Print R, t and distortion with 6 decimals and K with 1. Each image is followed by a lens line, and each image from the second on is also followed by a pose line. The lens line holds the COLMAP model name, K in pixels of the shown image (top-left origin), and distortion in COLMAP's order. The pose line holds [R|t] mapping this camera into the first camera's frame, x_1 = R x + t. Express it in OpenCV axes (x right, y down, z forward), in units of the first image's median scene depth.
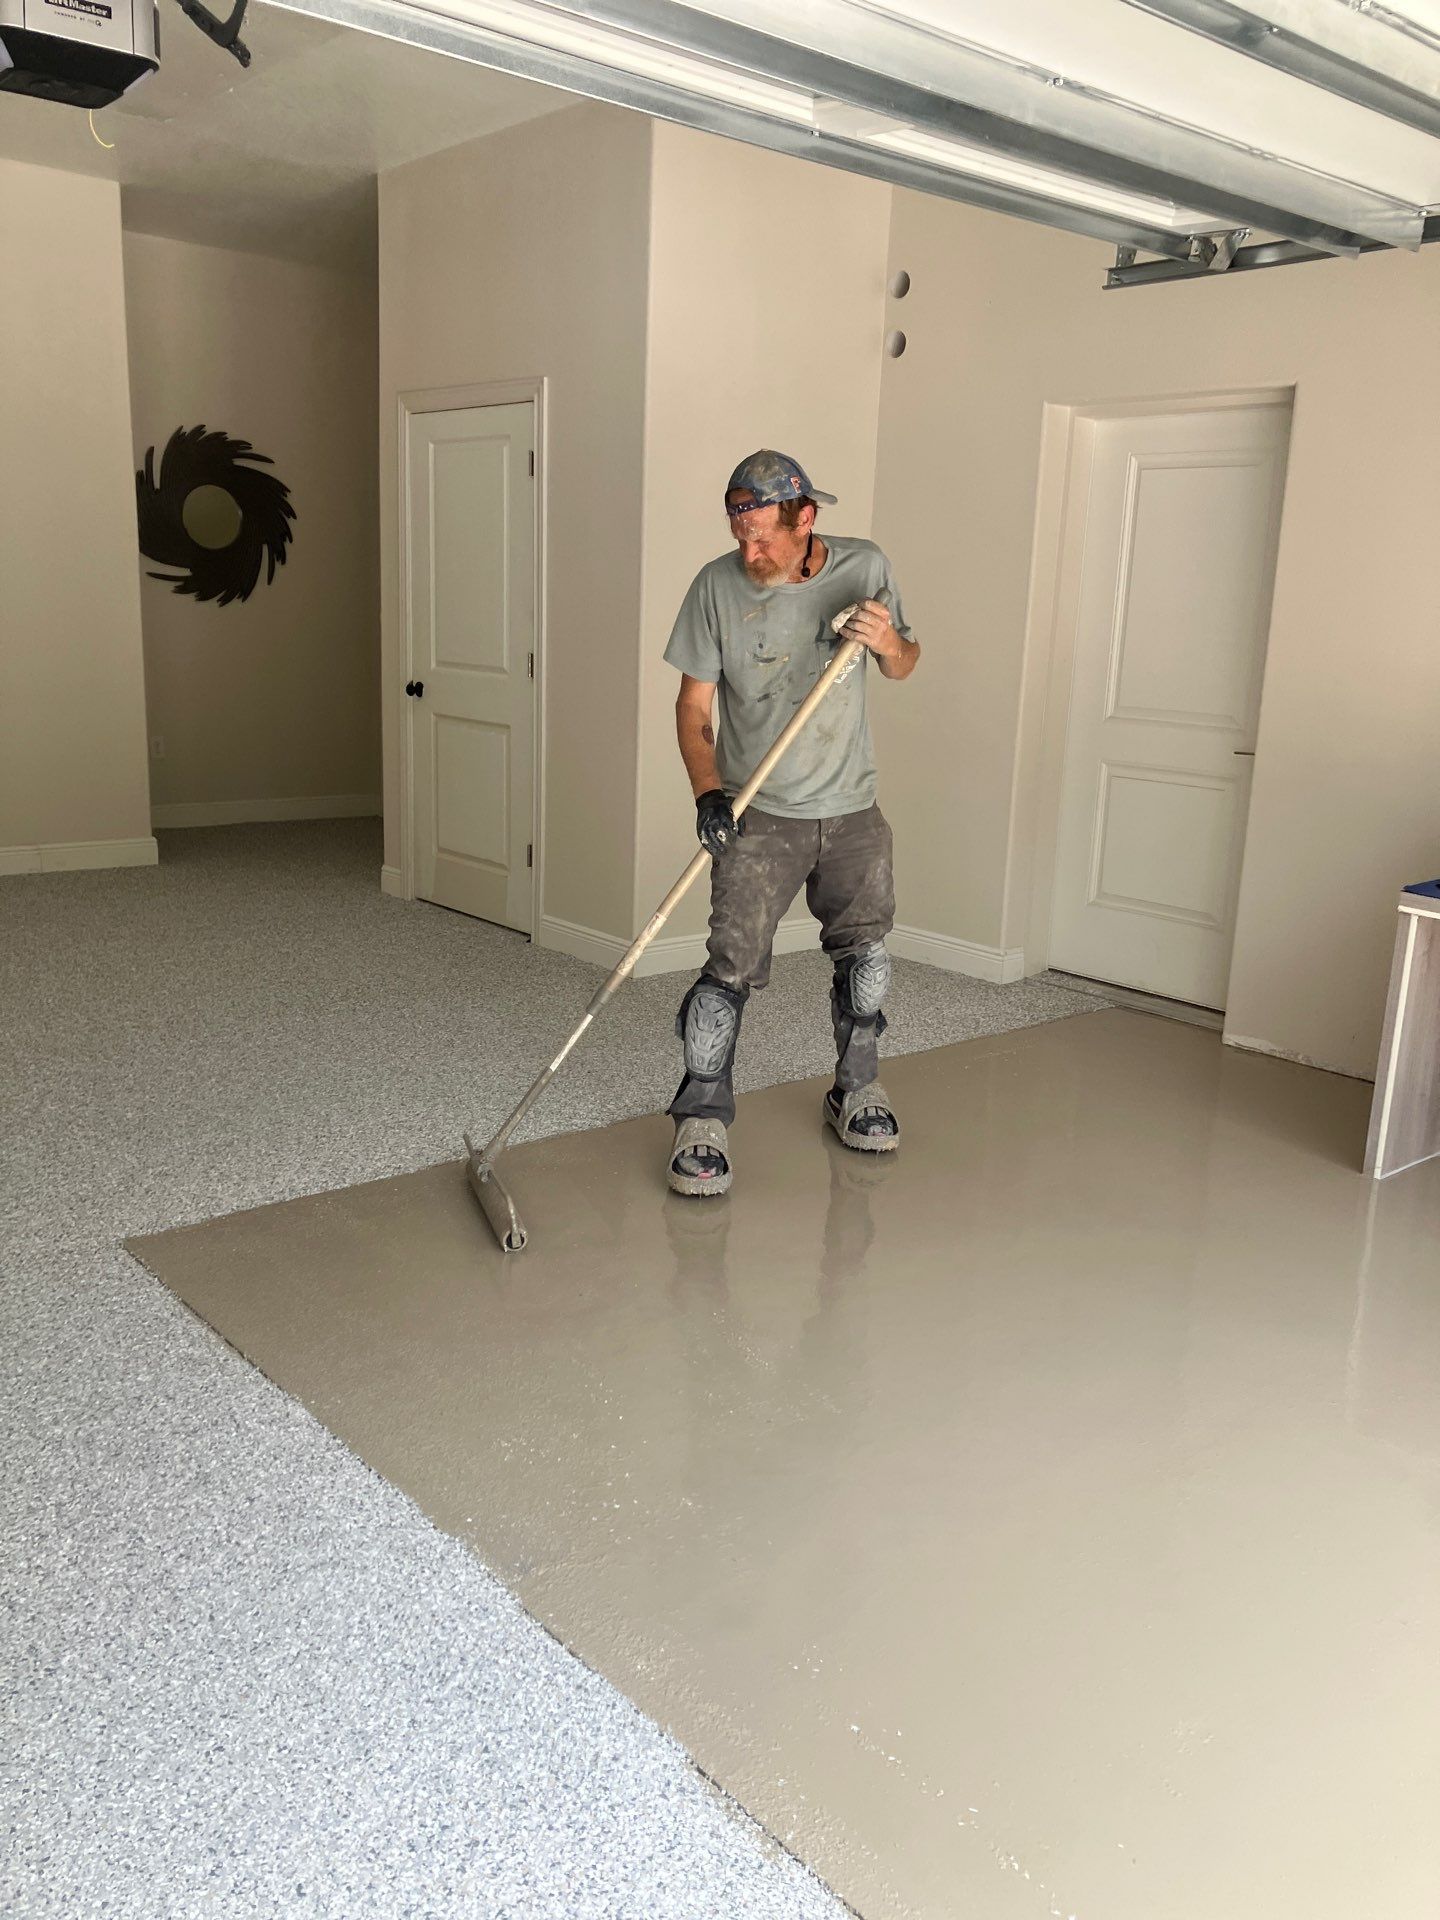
lens RADIAL K [[1548.8, 0, 721.1], [0, 1548.8, 973.2], [0, 0, 1]] dist [0.030288, -0.012850]
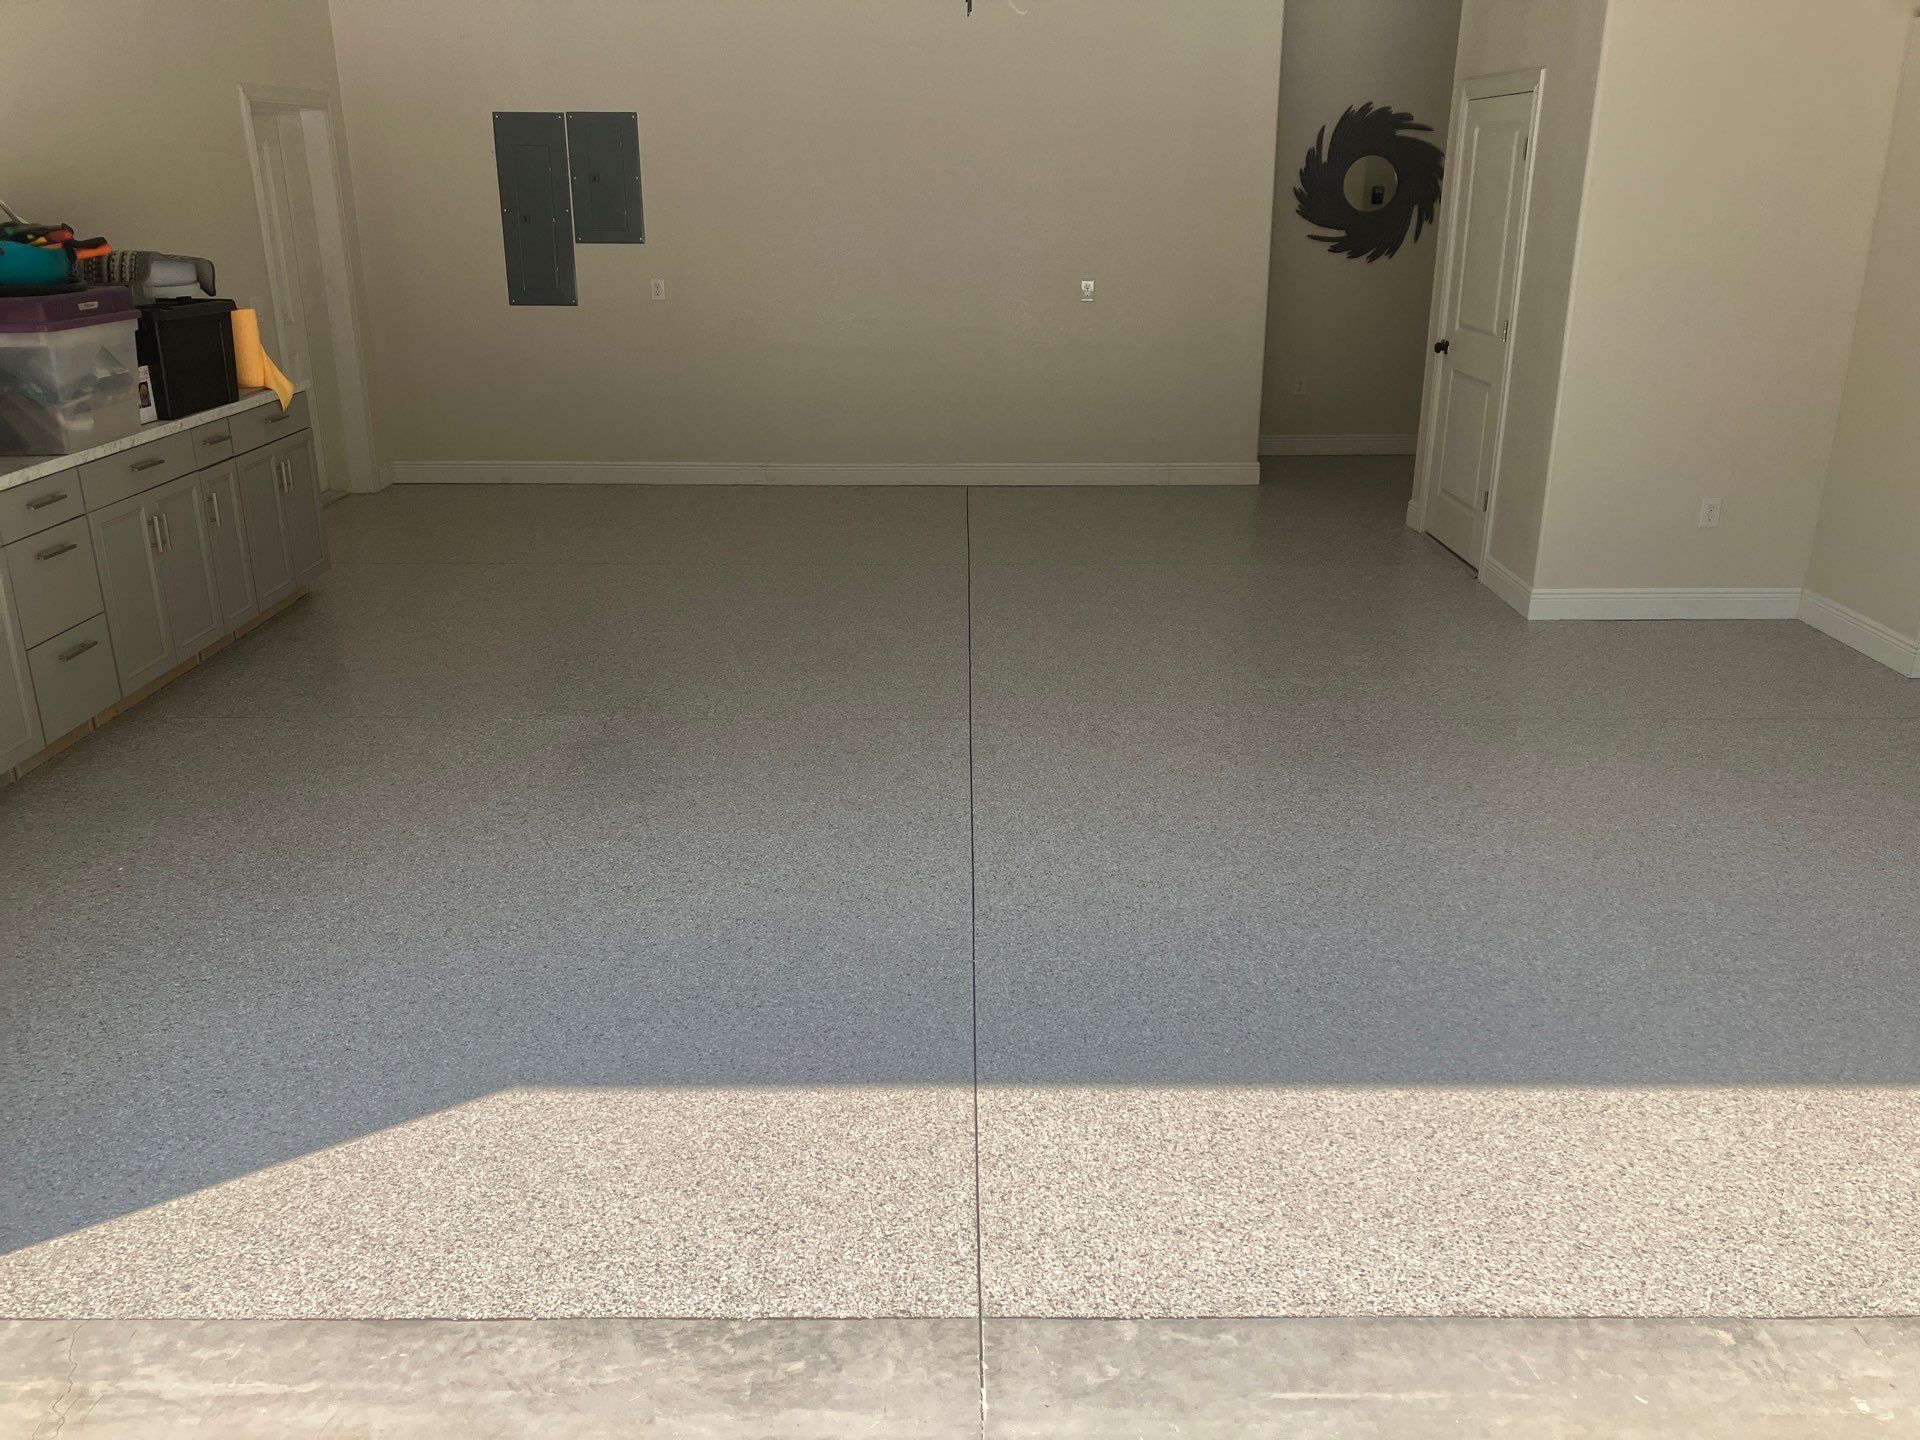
lens RADIAL K [[1548.8, 0, 942.6], [0, 1548.8, 739.5], [0, 0, 1]] dist [0.030288, -0.012850]
pose [[0.764014, 0.184993, -0.618111, 0.237382], [-0.130636, 0.982525, 0.132585, -0.002741], [0.631837, -0.020549, 0.774829, -0.103113]]
